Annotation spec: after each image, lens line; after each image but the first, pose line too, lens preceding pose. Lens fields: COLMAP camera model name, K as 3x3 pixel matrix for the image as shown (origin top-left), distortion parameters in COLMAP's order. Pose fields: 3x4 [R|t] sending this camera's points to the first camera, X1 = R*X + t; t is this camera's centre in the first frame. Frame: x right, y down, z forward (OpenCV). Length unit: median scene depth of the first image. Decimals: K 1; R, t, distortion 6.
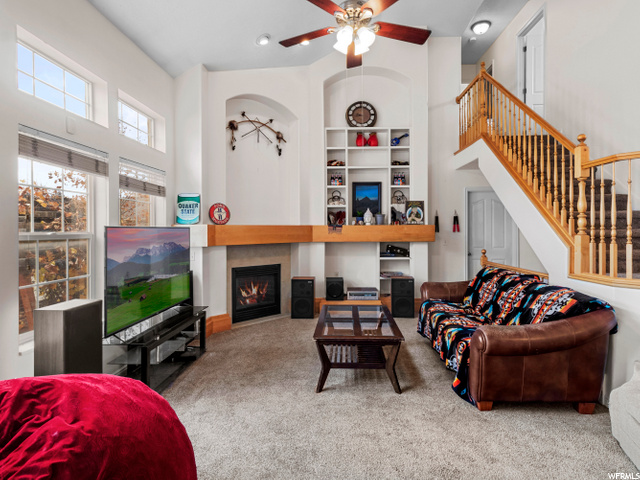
lens RADIAL K [[344.3, 0, 324.1], [0, 344.3, 233.4], [0, 0, 1]] dist [-0.000415, 0.000684]
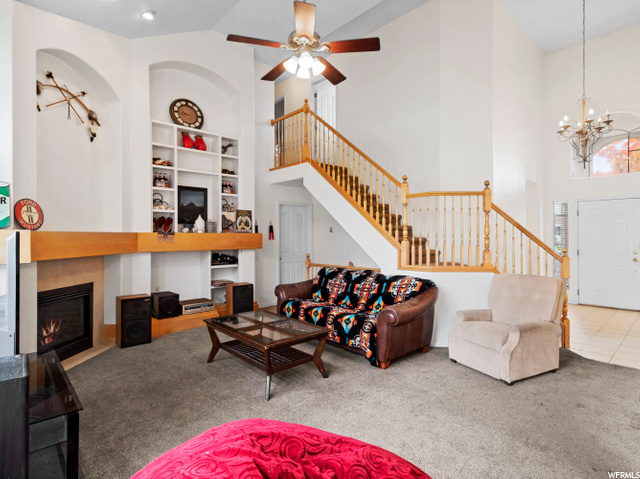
lens RADIAL K [[344.3, 0, 326.2], [0, 344.3, 239.1], [0, 0, 1]] dist [-0.000415, 0.000684]
pose [[0.702379, -0.003872, 0.711792, -0.315358], [0.007926, 0.999966, -0.002381, -0.001892], [-0.711759, 0.007314, 0.702386, 0.089987]]
